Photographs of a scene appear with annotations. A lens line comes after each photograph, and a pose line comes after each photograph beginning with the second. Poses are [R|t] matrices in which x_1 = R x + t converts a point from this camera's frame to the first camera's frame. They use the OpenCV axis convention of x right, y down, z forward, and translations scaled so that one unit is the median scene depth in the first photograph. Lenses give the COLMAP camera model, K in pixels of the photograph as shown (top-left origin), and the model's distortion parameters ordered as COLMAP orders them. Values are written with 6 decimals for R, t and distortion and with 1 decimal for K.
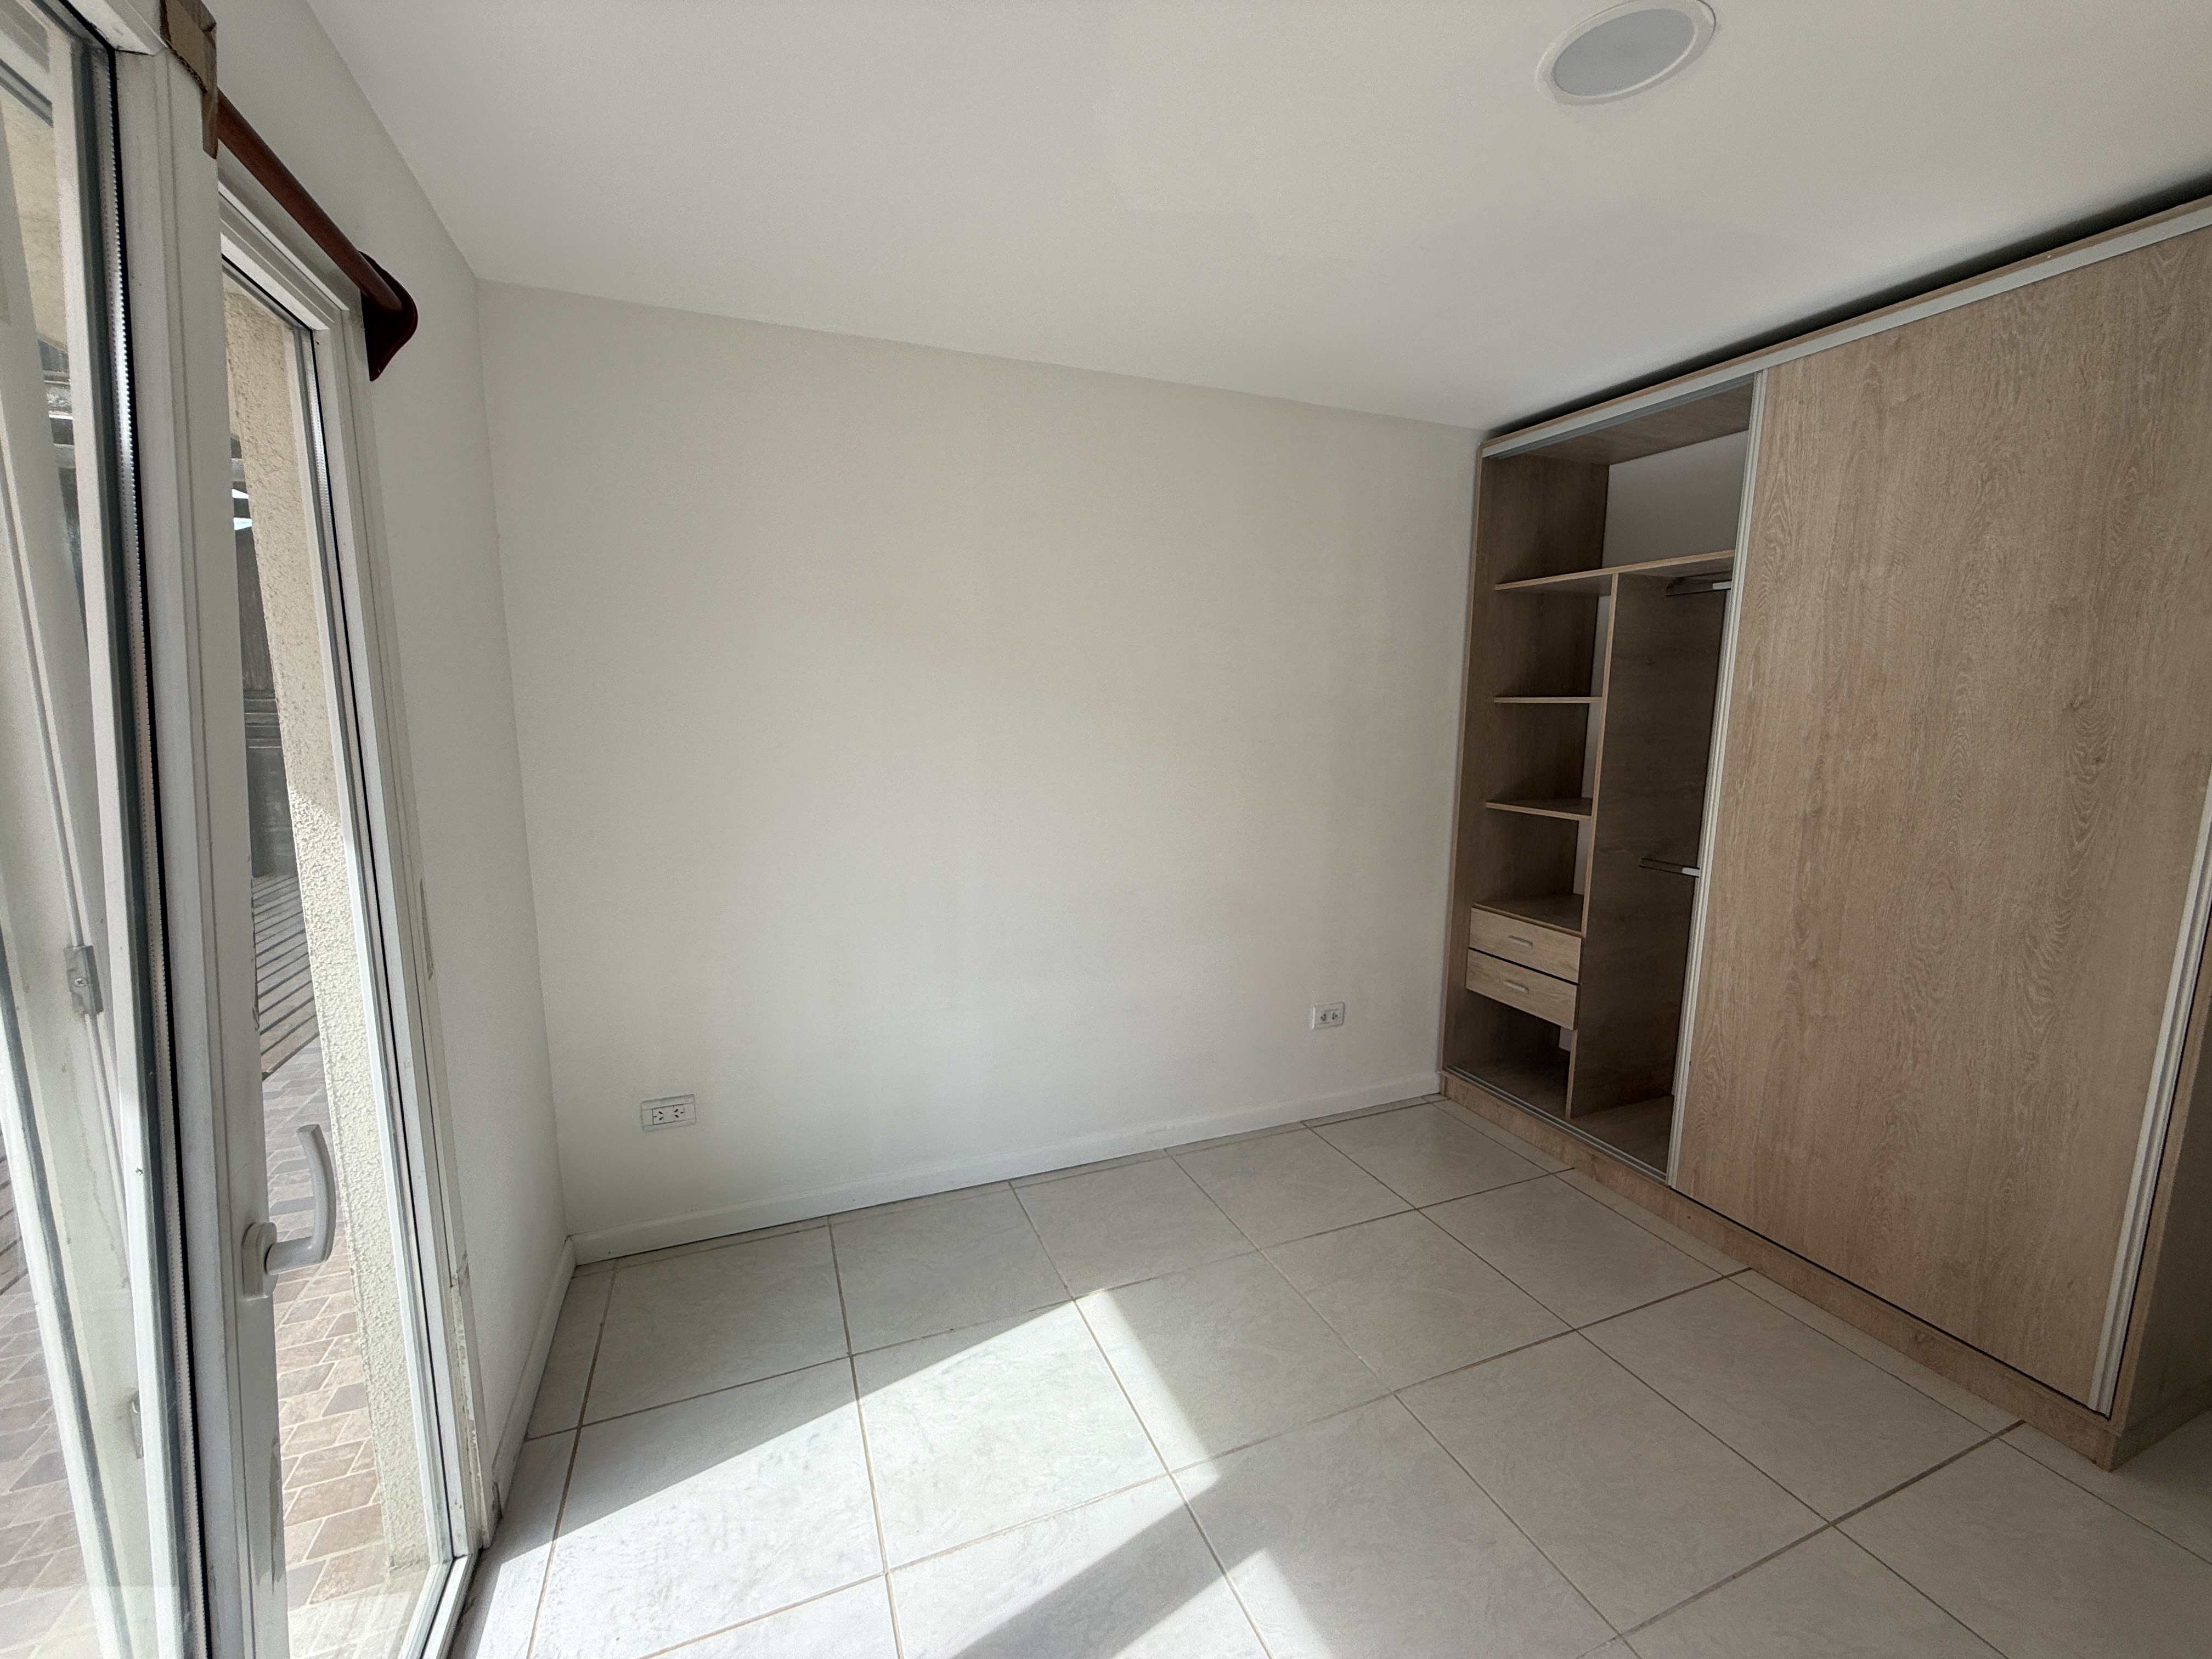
lens RADIAL K [[880.9, 0, 1098.4], [0, 880.9, 829.7], [0, 0, 1]] dist [0.000584, 0.000076]
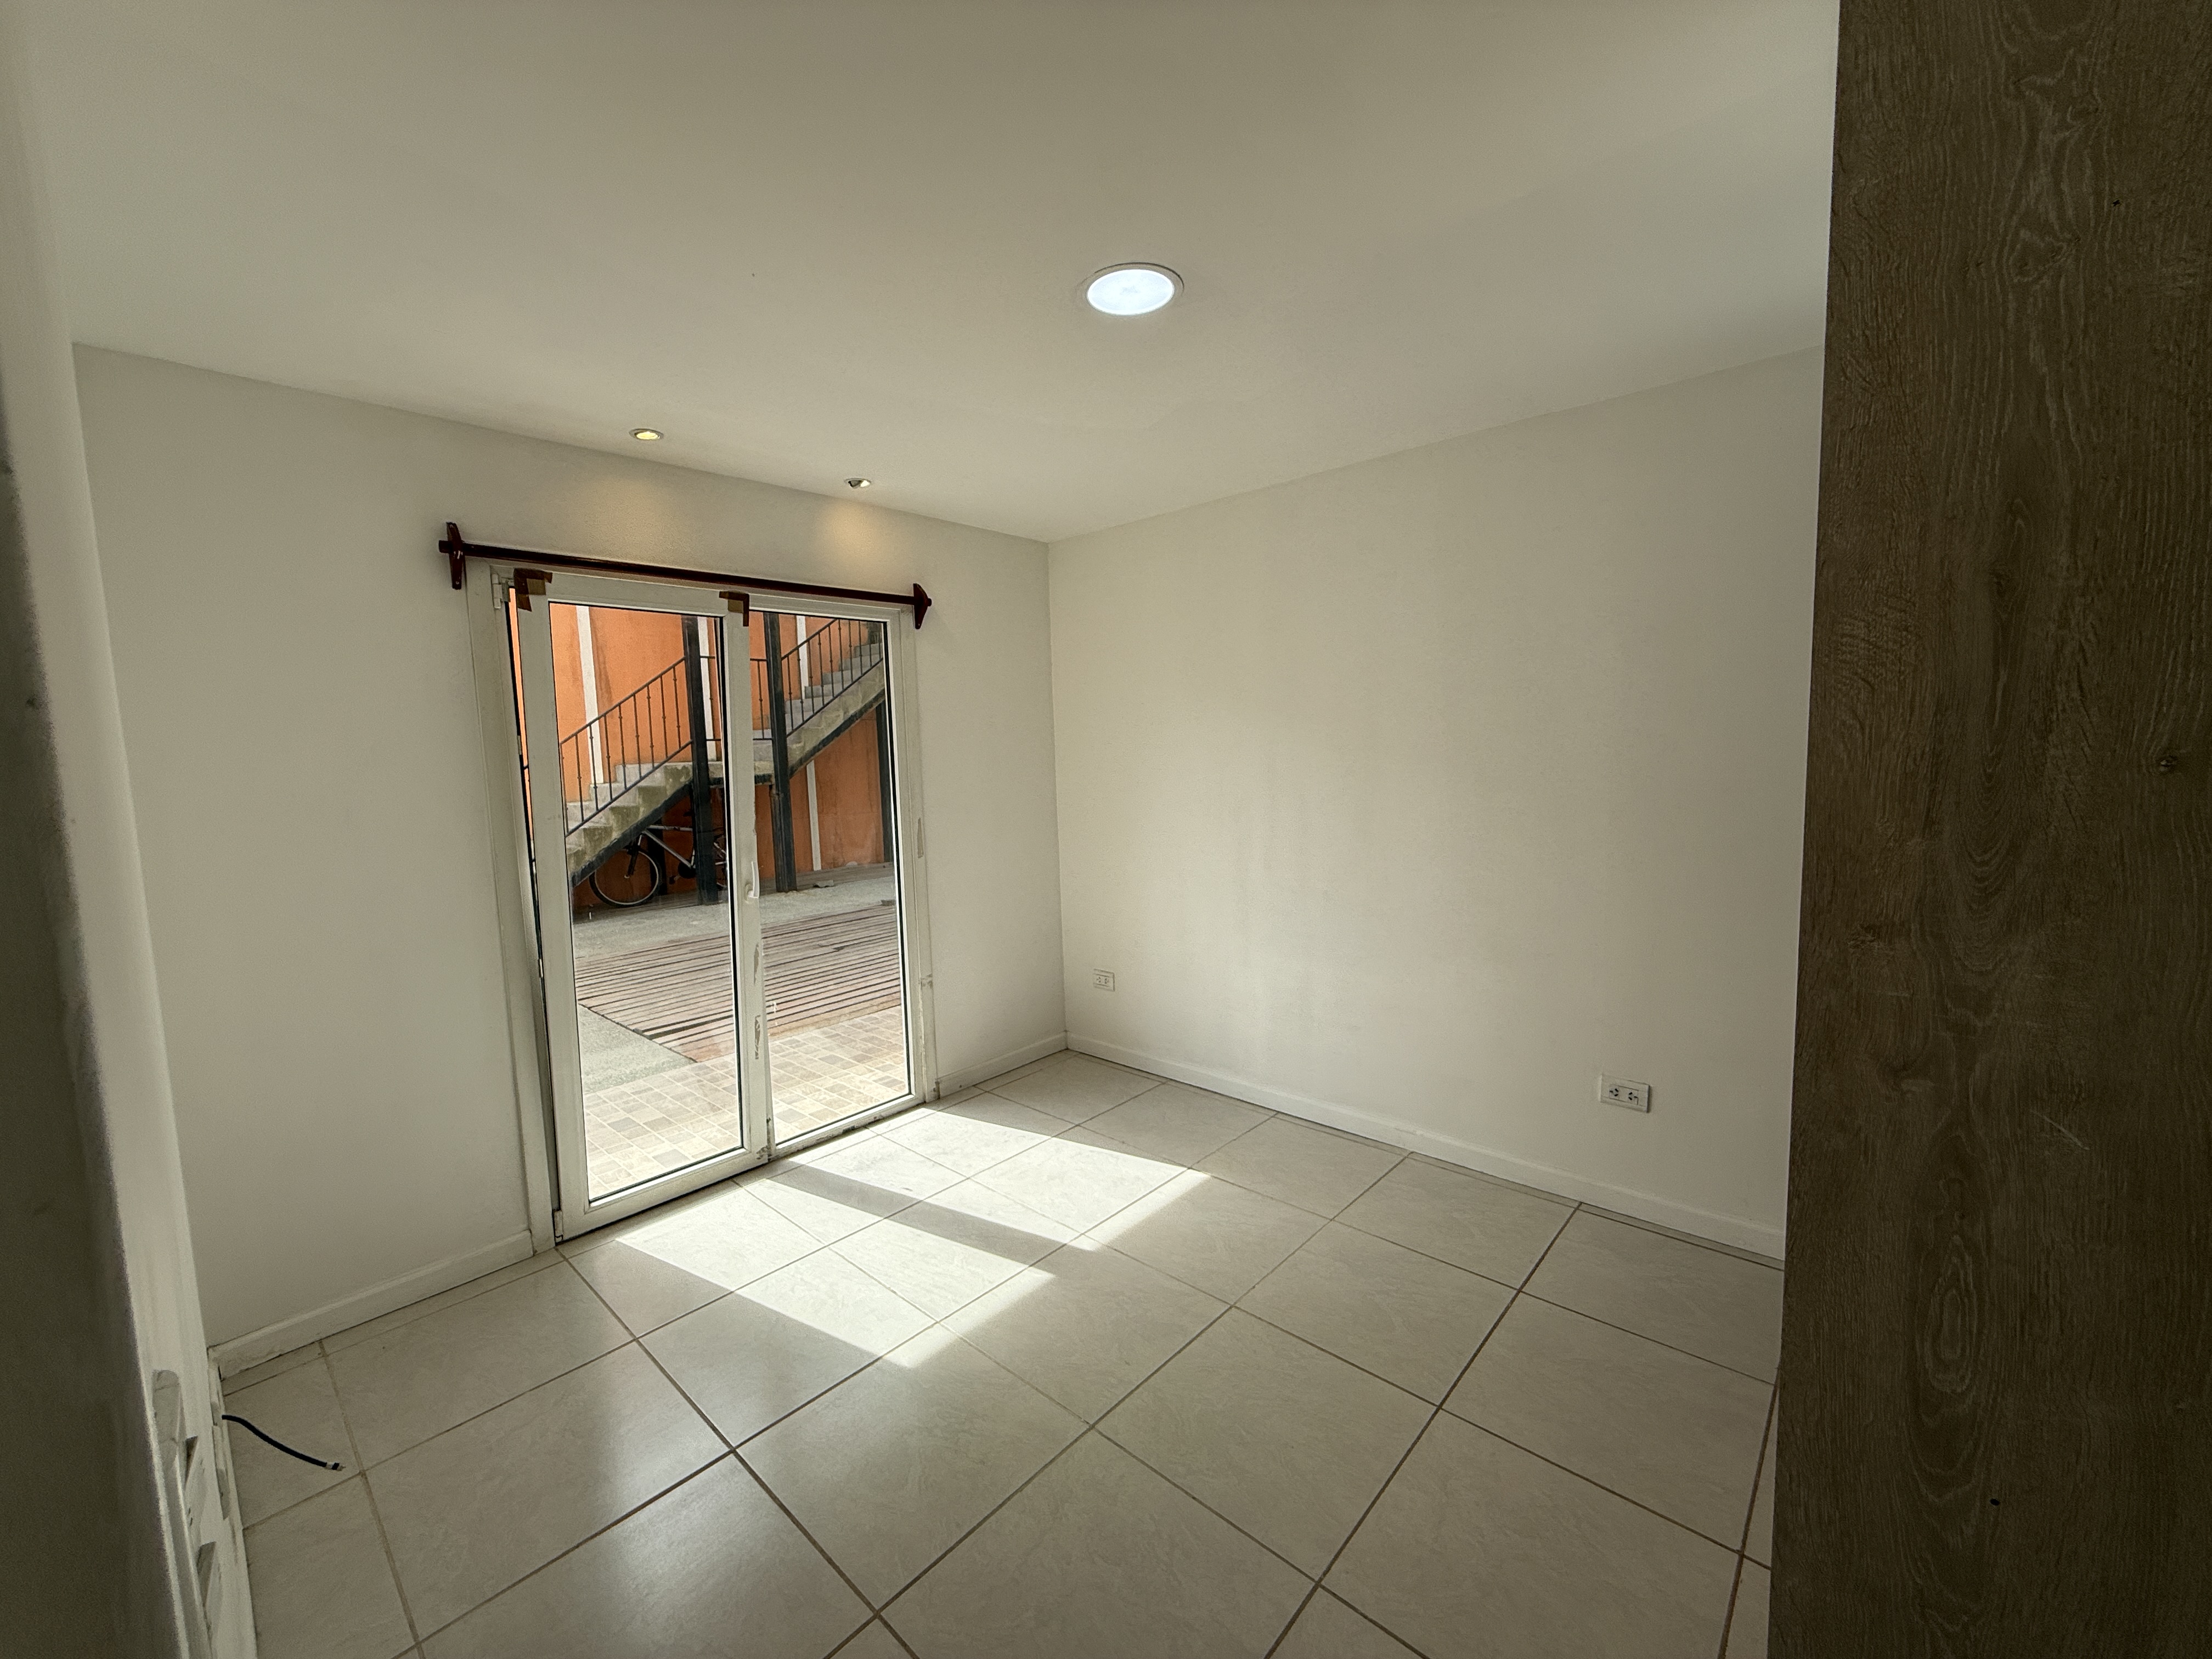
lens RADIAL K [[880.9, 0, 1098.4], [0, 880.9, 829.7], [0, 0, 1]] dist [0.000584, 0.000076]
pose [[0.428976, 0.065452, -0.900941, 1.286087], [-0.099066, 0.994764, 0.025099, -0.018145], [0.897867, 0.078486, 0.433214, 0.265048]]
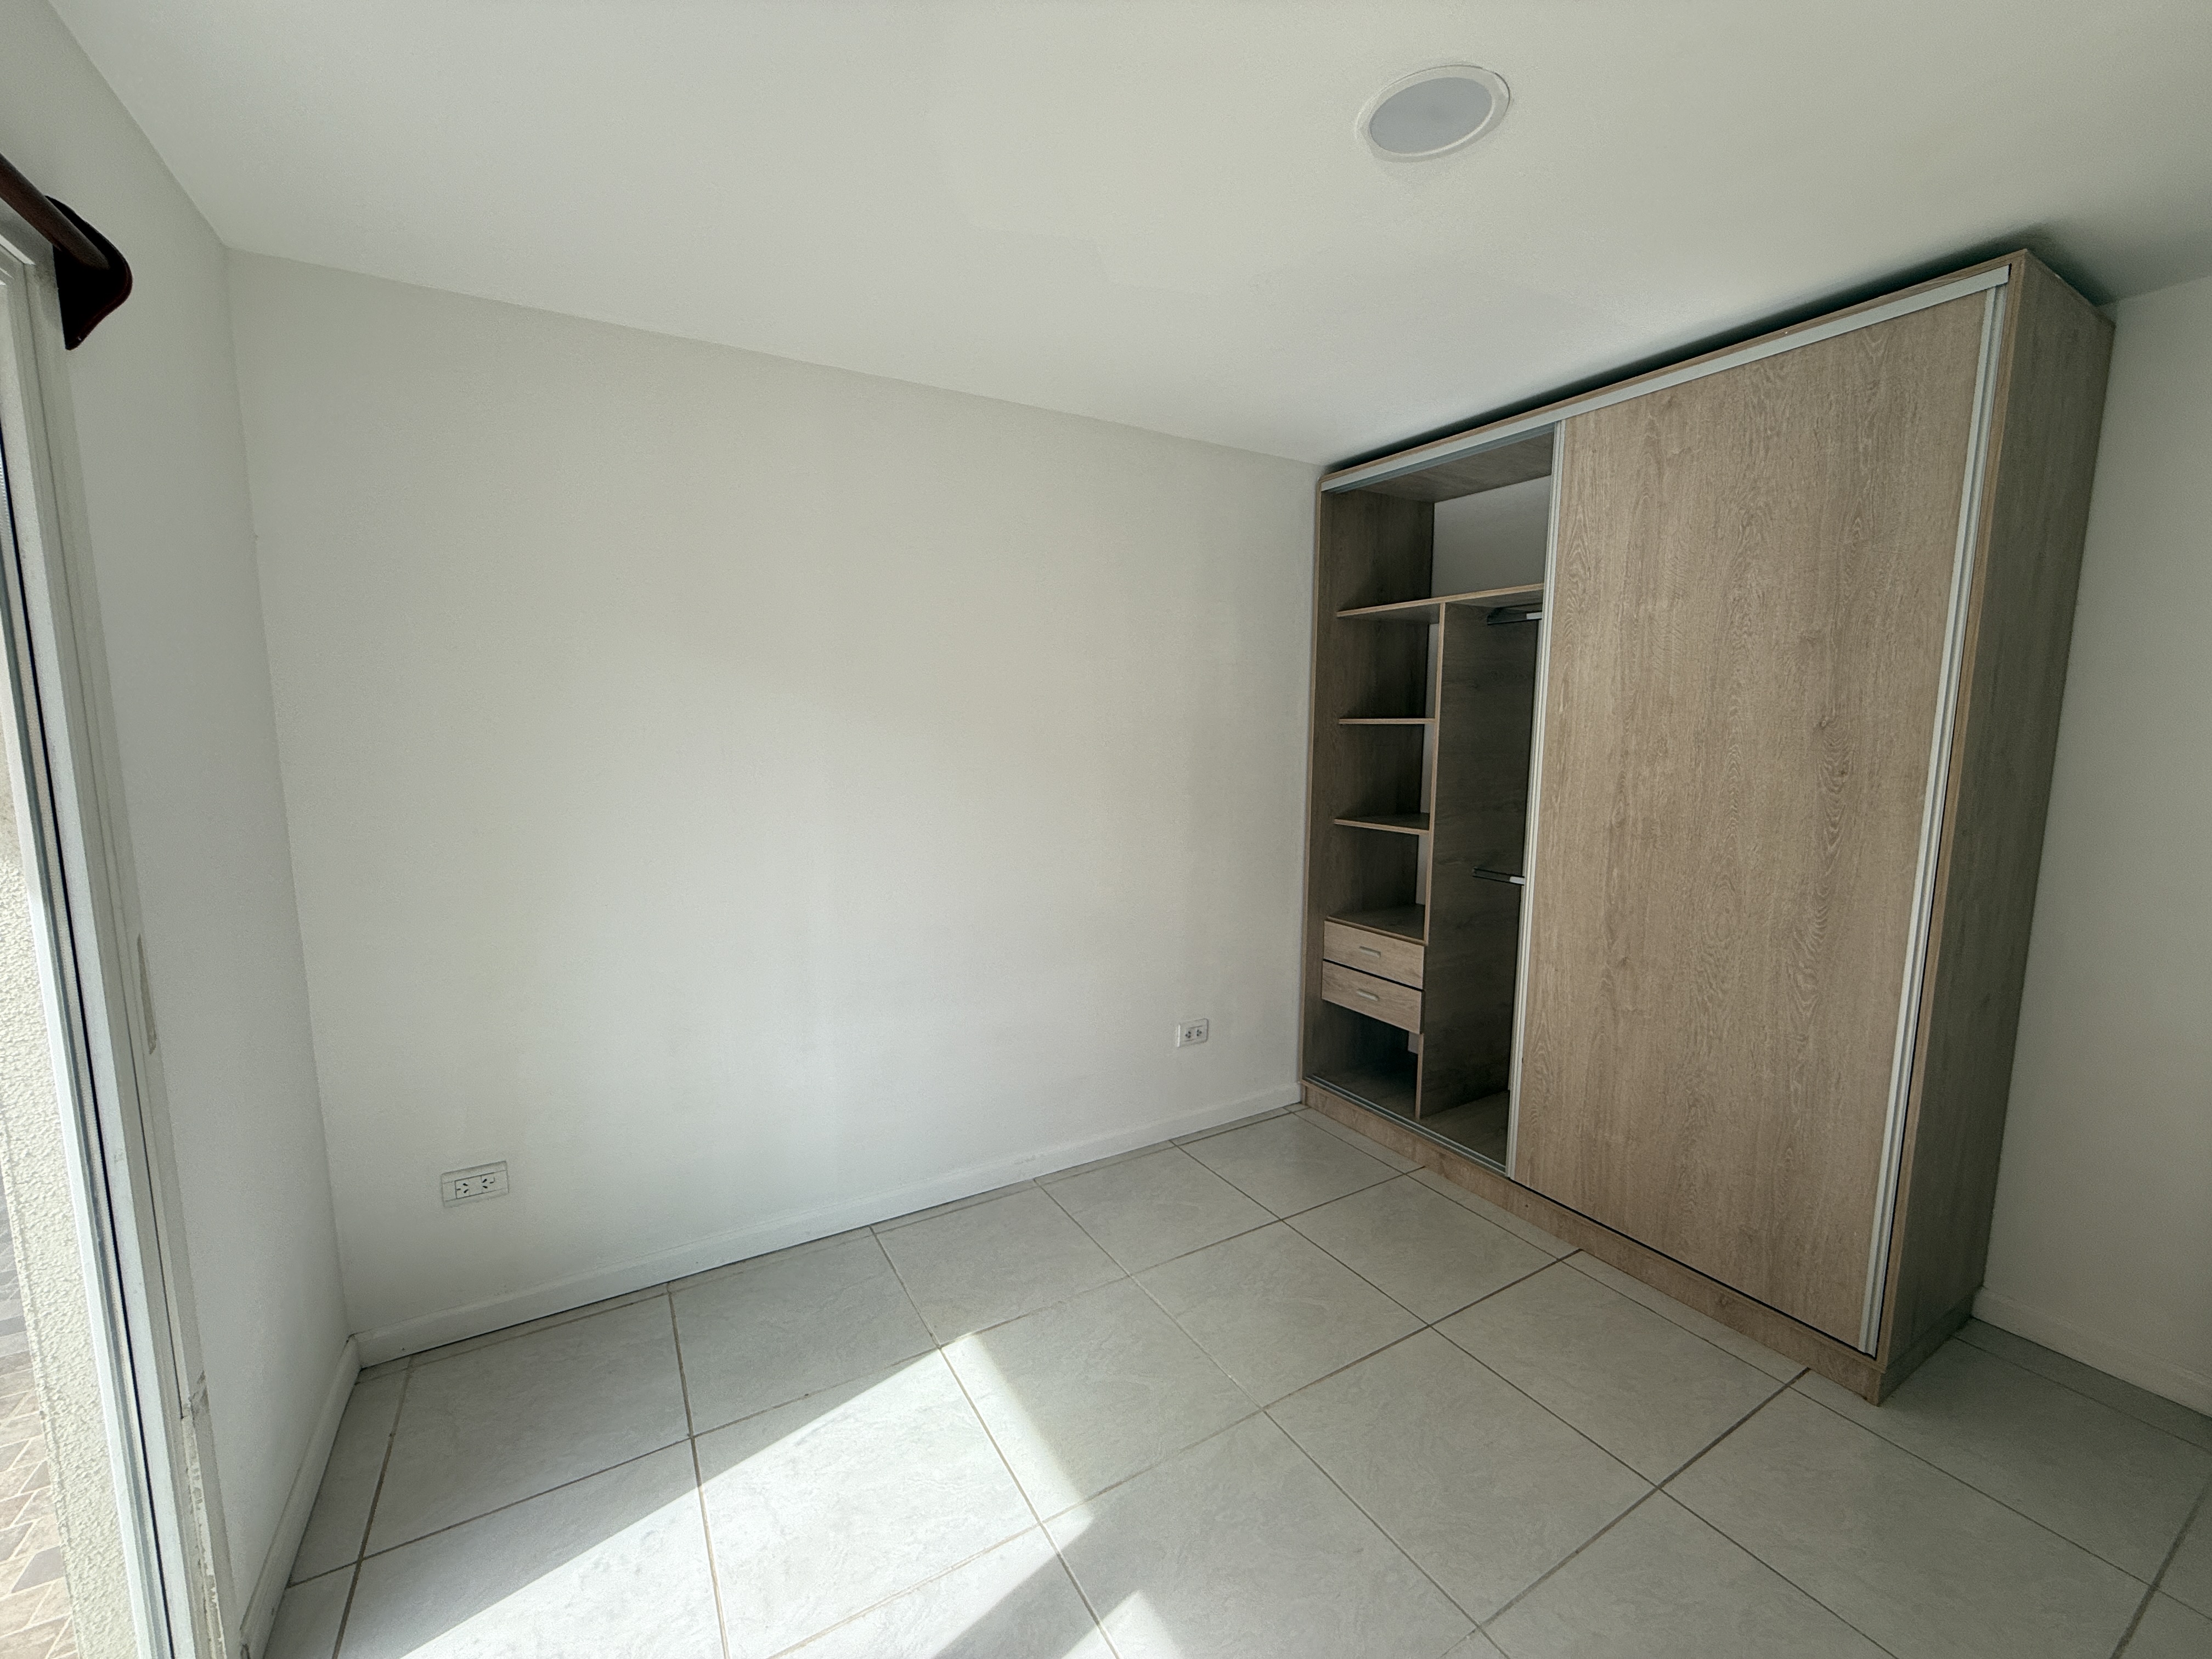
lens RADIAL K [[880.9, 0, 1098.4], [0, 880.9, 829.7], [0, 0, 1]] dist [0.000584, 0.000076]
pose [[0.988722, -0.020352, 0.148372, 0.013905], [0.023942, 0.999461, -0.022452, -0.002762], [-0.147835, 0.025751, 0.988677, 0.017788]]
